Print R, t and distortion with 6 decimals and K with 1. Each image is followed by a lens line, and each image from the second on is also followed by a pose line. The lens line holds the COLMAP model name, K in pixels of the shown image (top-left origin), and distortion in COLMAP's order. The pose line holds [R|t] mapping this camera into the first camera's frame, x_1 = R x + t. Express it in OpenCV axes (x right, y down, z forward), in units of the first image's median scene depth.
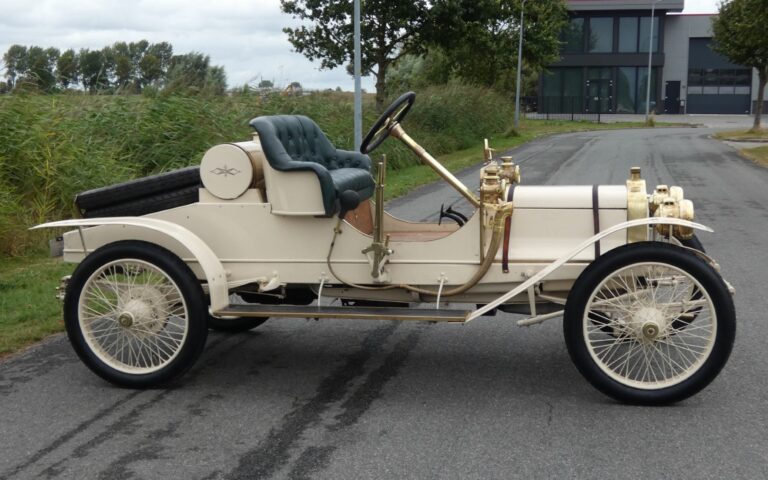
lens RADIAL K [[984.0, 0, 408.5], [0, 984.0, 243.3], [0, 0, 1]] dist [0.002876, -0.028634]
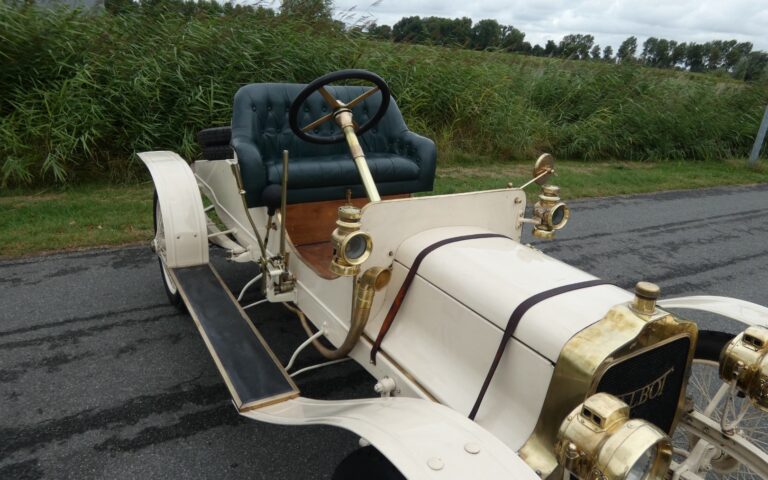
lens RADIAL K [[521.7, 0, 384.0], [0, 521.7, 240.0], [0, 0, 1]] dist [-0.027491, 0.001989]
pose [[0.672753, 0.315534, -0.669210, 0.297589], [-0.192839, 0.948018, 0.253132, -0.132978], [0.714294, -0.041245, 0.698629, 0.727015]]
